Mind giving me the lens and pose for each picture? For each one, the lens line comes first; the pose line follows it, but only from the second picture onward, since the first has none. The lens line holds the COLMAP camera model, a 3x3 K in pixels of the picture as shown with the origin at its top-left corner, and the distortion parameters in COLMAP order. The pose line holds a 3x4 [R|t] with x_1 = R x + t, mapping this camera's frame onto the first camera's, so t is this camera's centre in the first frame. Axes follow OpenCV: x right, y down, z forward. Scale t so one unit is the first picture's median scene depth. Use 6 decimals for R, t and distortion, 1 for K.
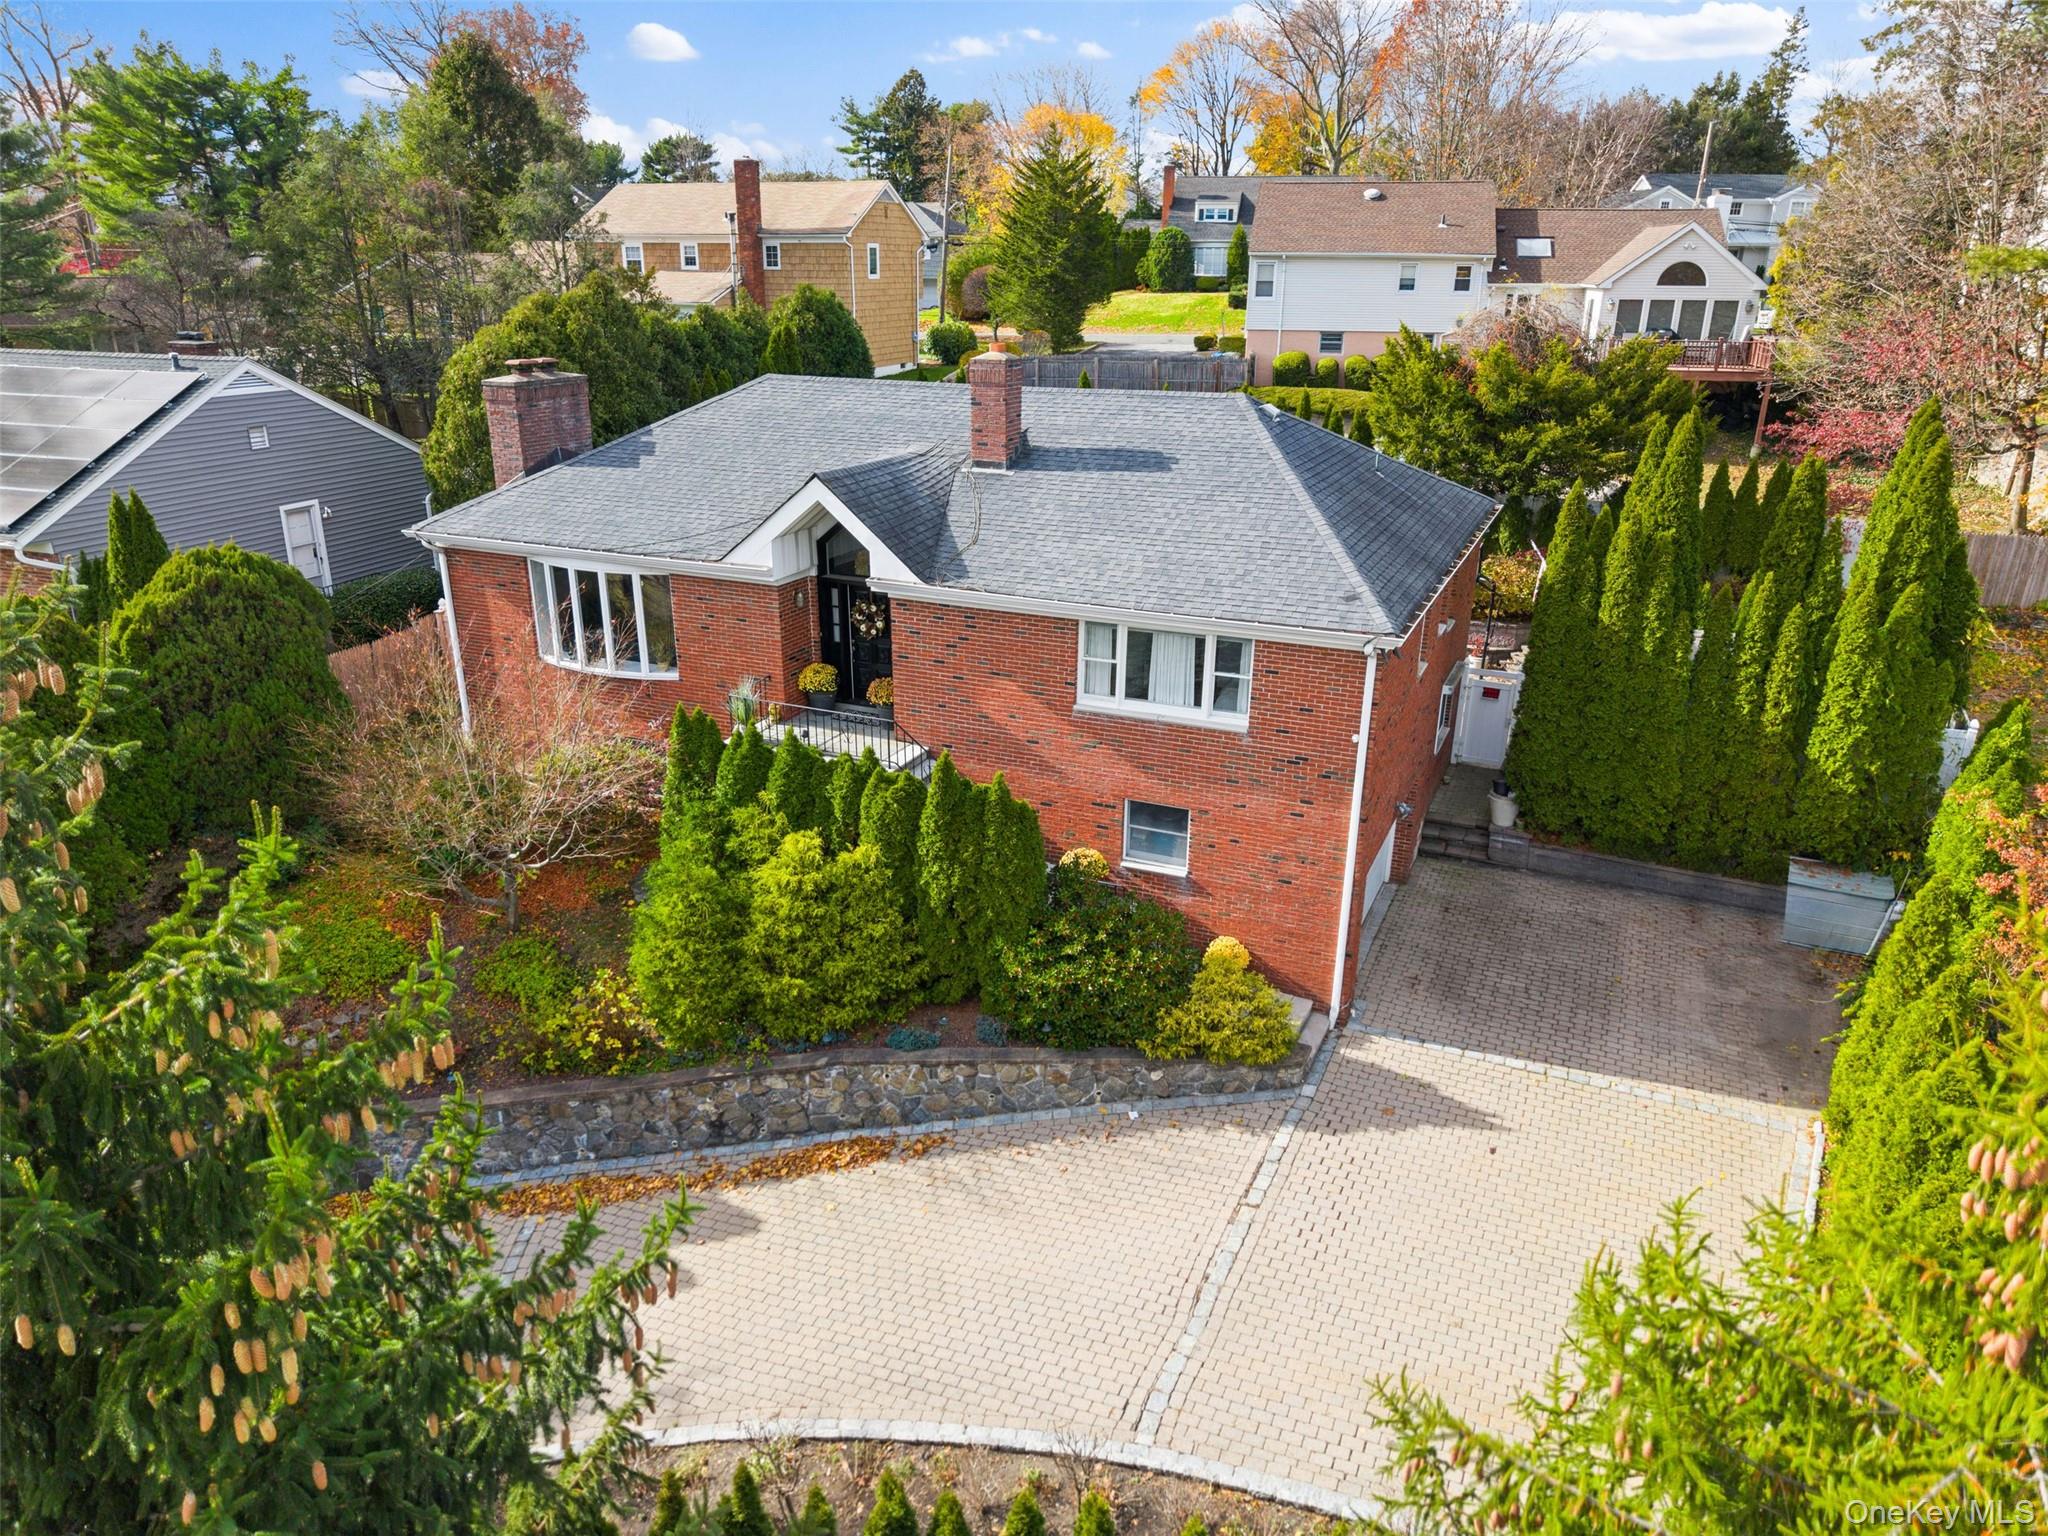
lens RADIAL K [[1373.5, 0, 1024.0], [0, 1373.5, 768.0], [0, 0, 1]] dist [-0.001918, -0.002072]
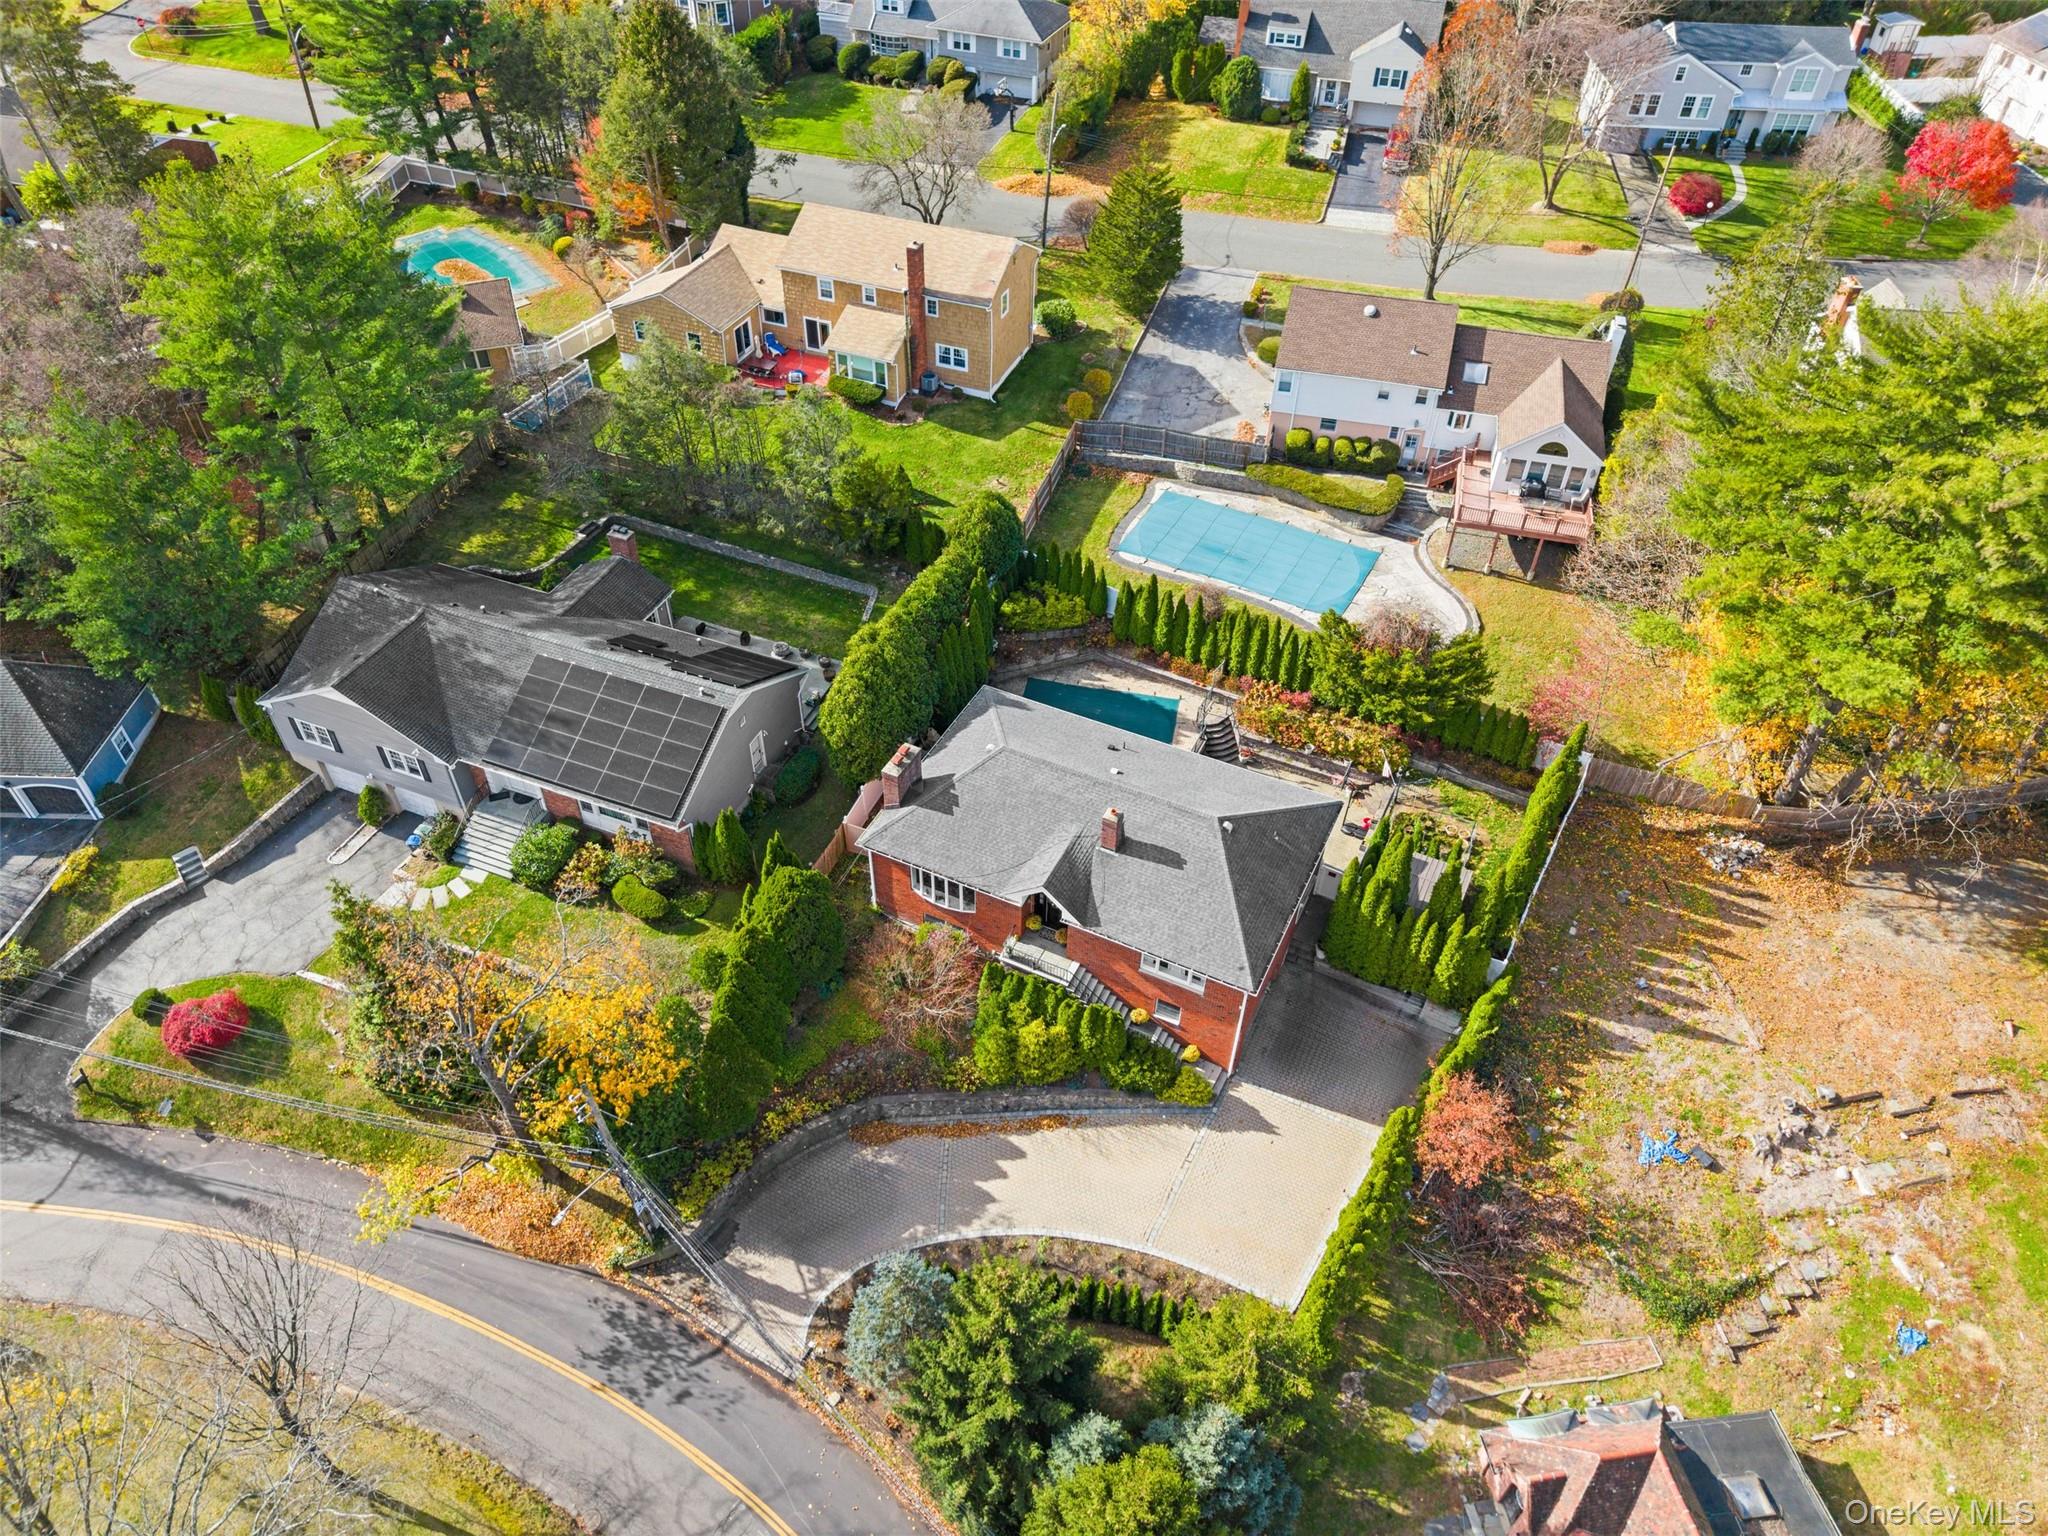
lens RADIAL K [[1373.5, 0, 1024.0], [0, 1373.5, 768.0], [0, 0, 1]] dist [-0.001918, -0.002072]
pose [[0.999243, 0.027576, -0.027436, -0.115213], [-0.014572, 0.919301, 0.393285, -1.353193], [0.036068, -0.392588, 0.919007, -1.197591]]
